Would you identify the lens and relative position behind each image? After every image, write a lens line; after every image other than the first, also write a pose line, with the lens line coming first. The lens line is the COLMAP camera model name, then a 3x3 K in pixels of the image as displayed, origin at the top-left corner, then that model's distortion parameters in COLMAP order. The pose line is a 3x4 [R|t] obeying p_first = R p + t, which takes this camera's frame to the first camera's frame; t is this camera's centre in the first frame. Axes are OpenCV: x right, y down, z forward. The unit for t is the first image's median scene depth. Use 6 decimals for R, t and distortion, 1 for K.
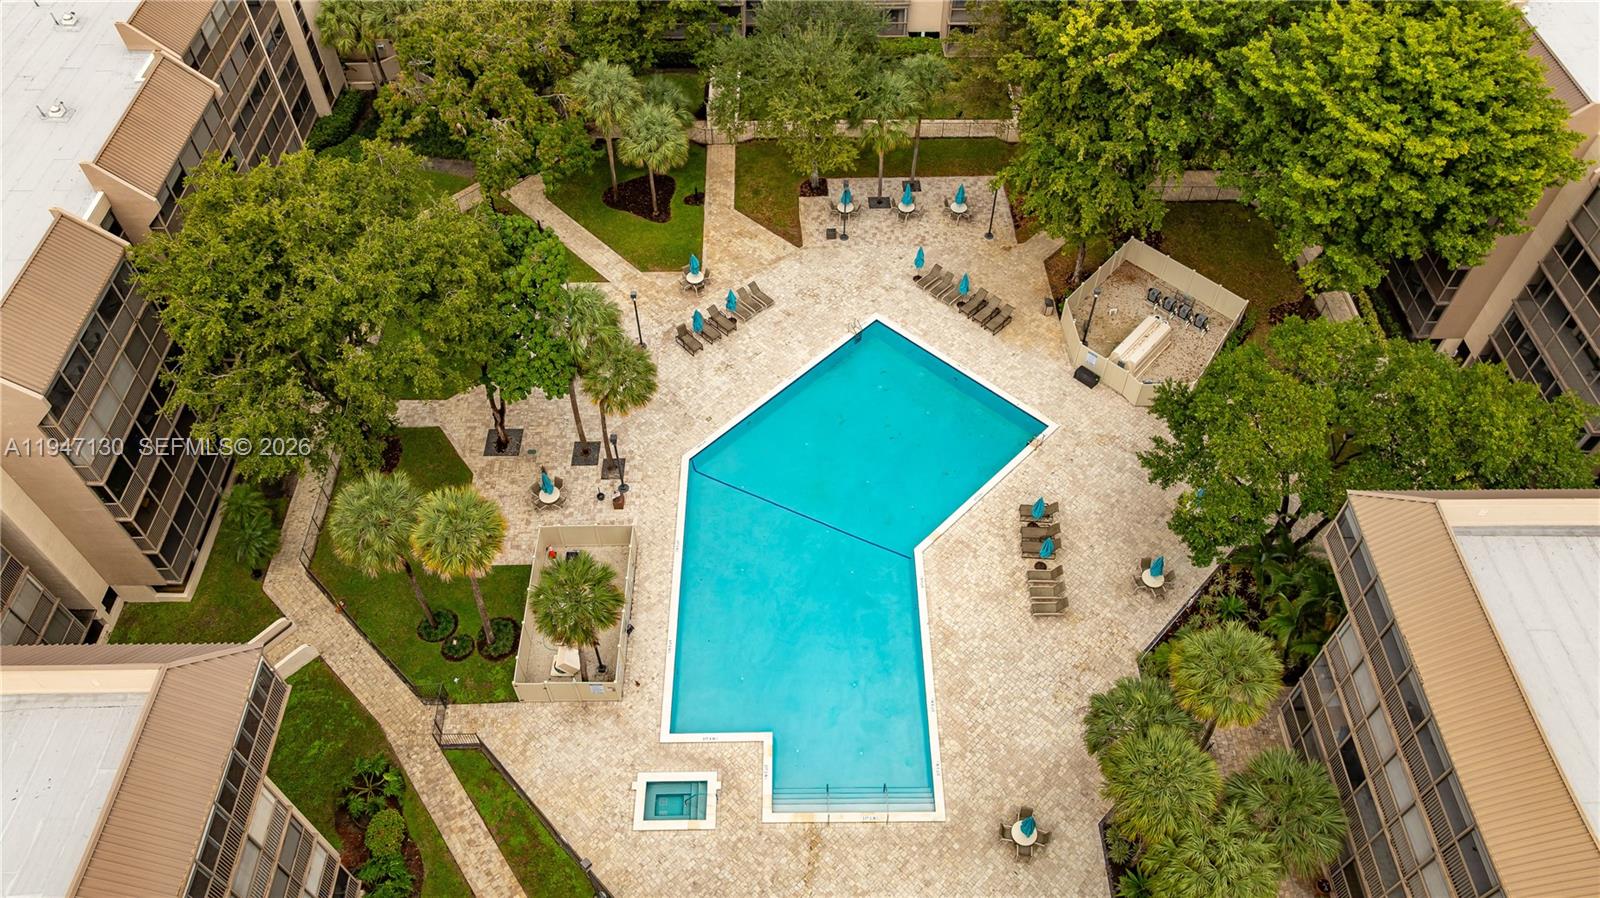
lens RADIAL K [[1127.7, 0, 803.7], [0, 1127.7, 449.4], [0, 0, 1]] dist [-0.024111, 0.014578]
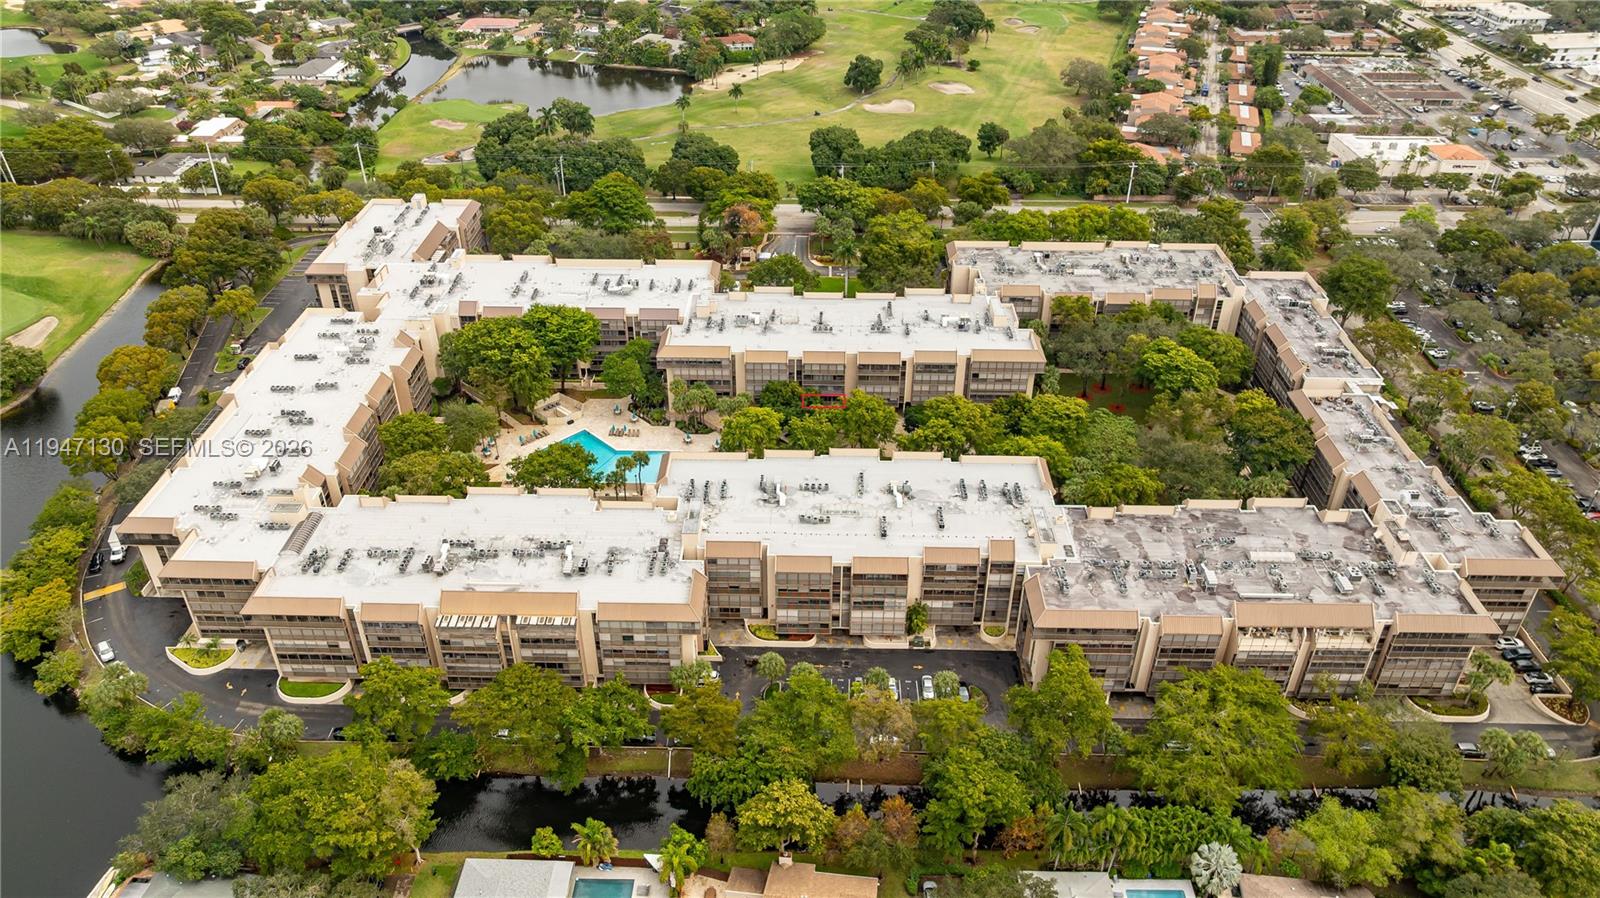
lens RADIAL K [[1127.7, 0, 802.6], [0, 1127.7, 447.1], [0, 0, 1]] dist [-0.024111, 0.014578]
pose [[0.030144, -0.546909, 0.836649, -2.981797], [0.775115, 0.541280, 0.325903, -0.657050], [-0.631101, 0.638675, 0.440233, -1.132609]]
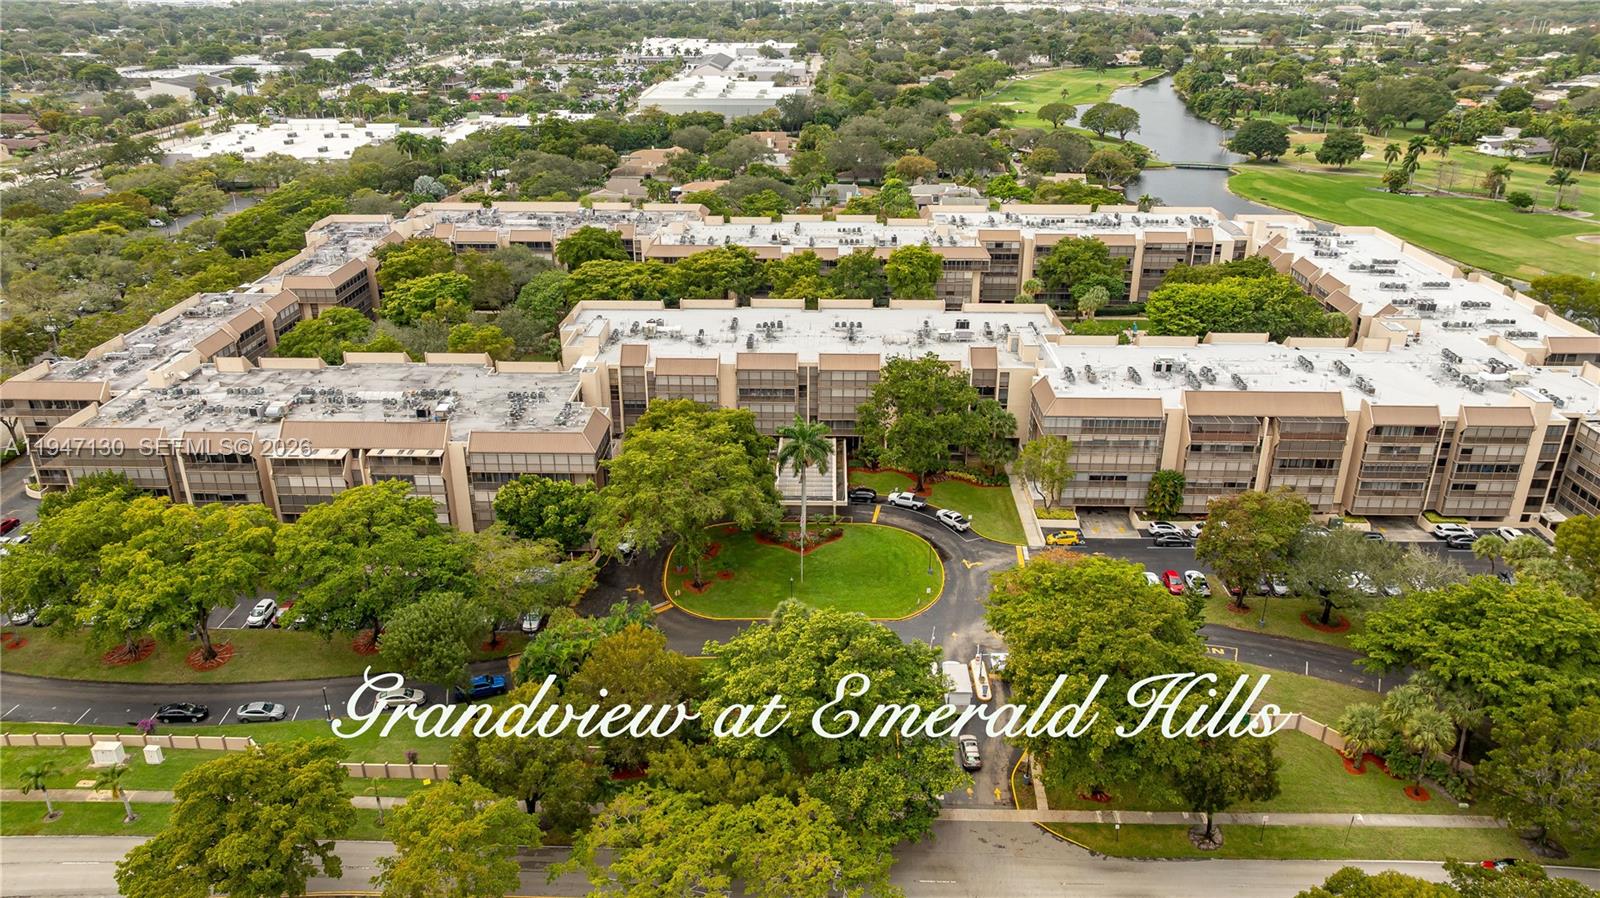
lens RADIAL K [[1127.7, 0, 790.6], [0, 1127.7, 434.7], [0, 0, 1]] dist [-0.024111, 0.014578]
pose [[-0.043854, 0.393861, -0.918123, 3.276744], [-0.777365, 0.563797, 0.278991, -0.079279], [0.627519, 0.725952, 0.281449, -0.430964]]
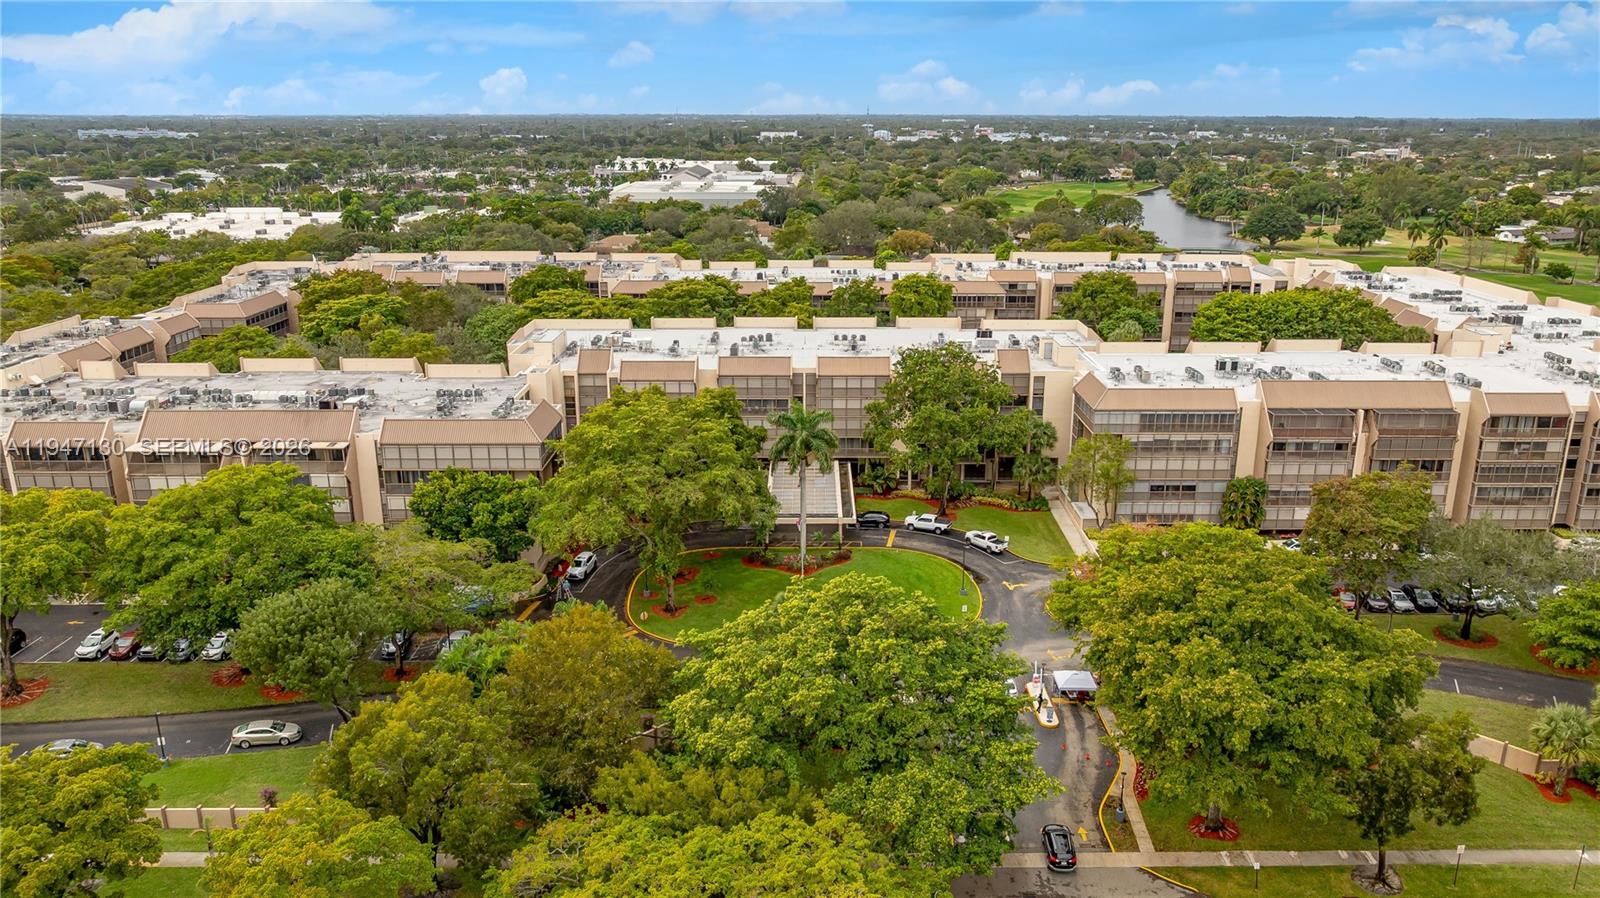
lens RADIAL K [[1185.5, 0, 812.3], [0, 1185.5, 456.1], [0, 0, 1]] dist [-0.038018, 0.042772]
pose [[-0.008189, 0.287172, -0.957844, 3.047512], [-0.782258, 0.594842, 0.185028, 0.194414], [0.622900, 0.750797, 0.219772, -0.152182]]
